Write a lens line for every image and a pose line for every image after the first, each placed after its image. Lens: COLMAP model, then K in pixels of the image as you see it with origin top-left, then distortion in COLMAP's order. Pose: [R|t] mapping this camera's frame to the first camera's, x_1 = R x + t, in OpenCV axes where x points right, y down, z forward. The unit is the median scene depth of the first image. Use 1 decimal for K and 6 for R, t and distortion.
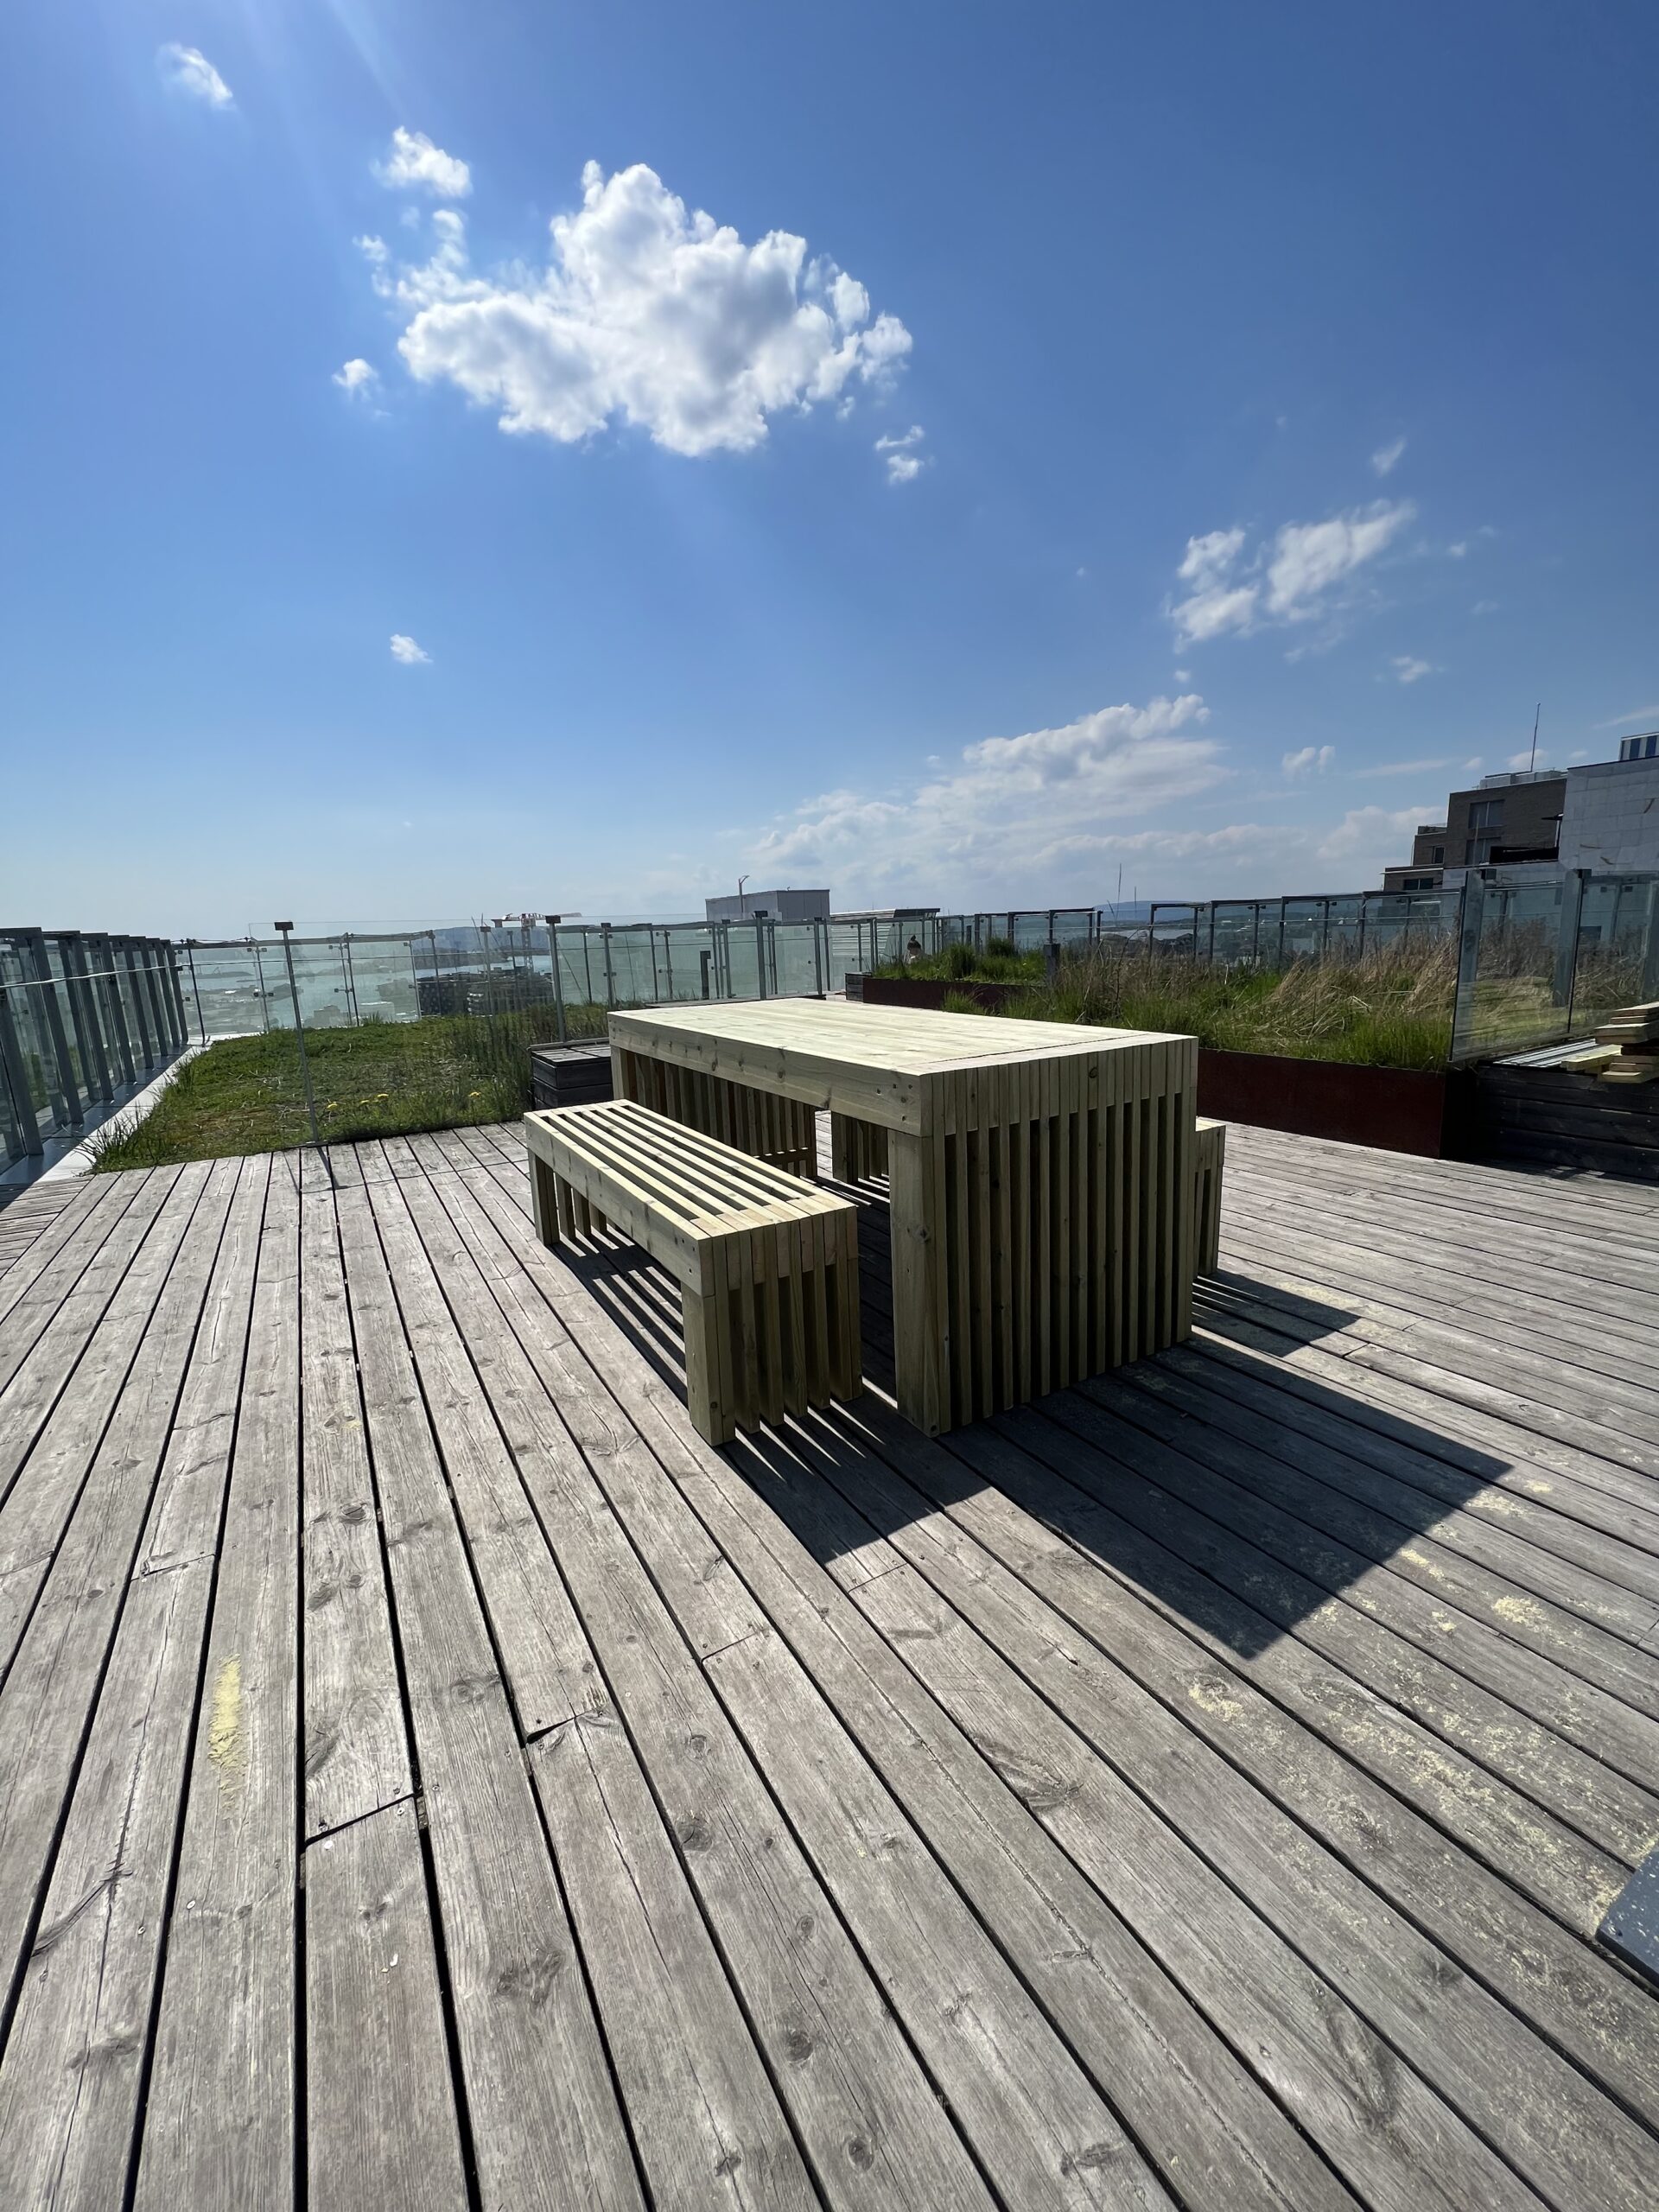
lens RADIAL K [[884.9, 0, 834.1], [0, 884.9, 1099.6], [0, 0, 1]] dist [-0.005068, 0.002021]
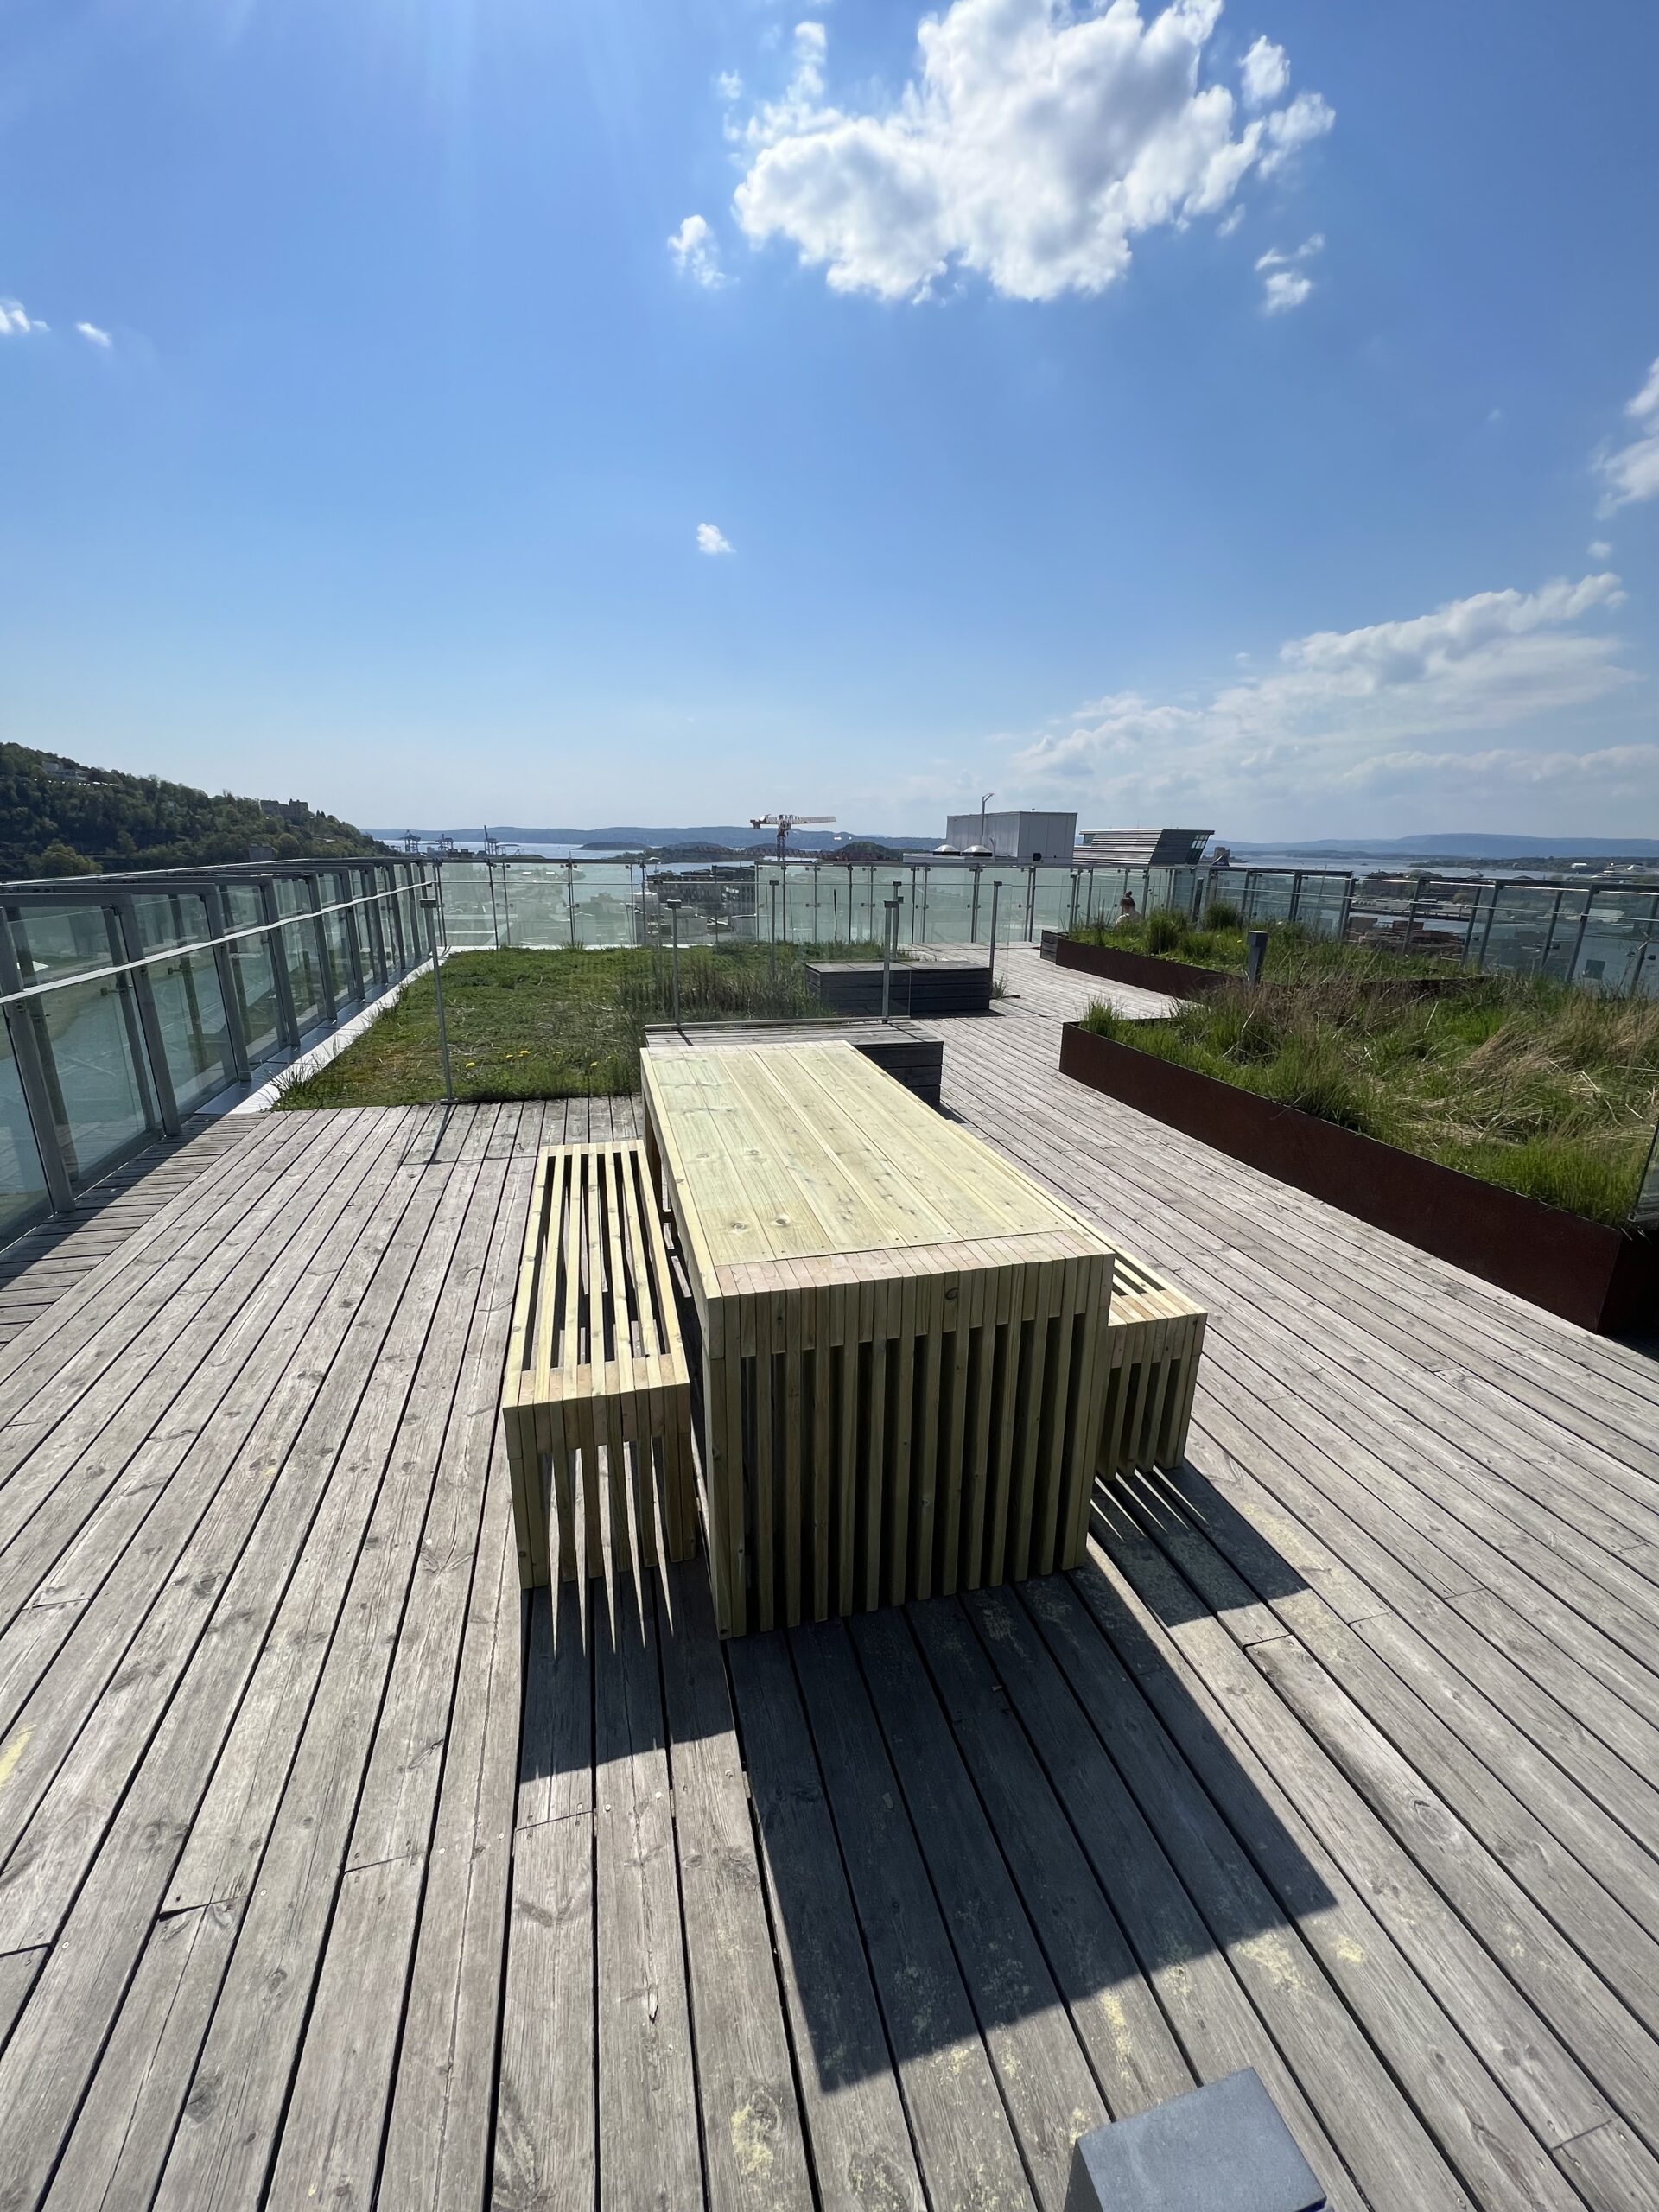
lens RADIAL K [[884.9, 0, 834.1], [0, 884.9, 1099.6], [0, 0, 1]] dist [-0.005068, 0.002021]
pose [[0.961223, 0.126949, -0.244815, 0.374310], [-0.102979, 0.988760, 0.108393, -0.306416], [0.255823, -0.078979, 0.963492, 0.140680]]
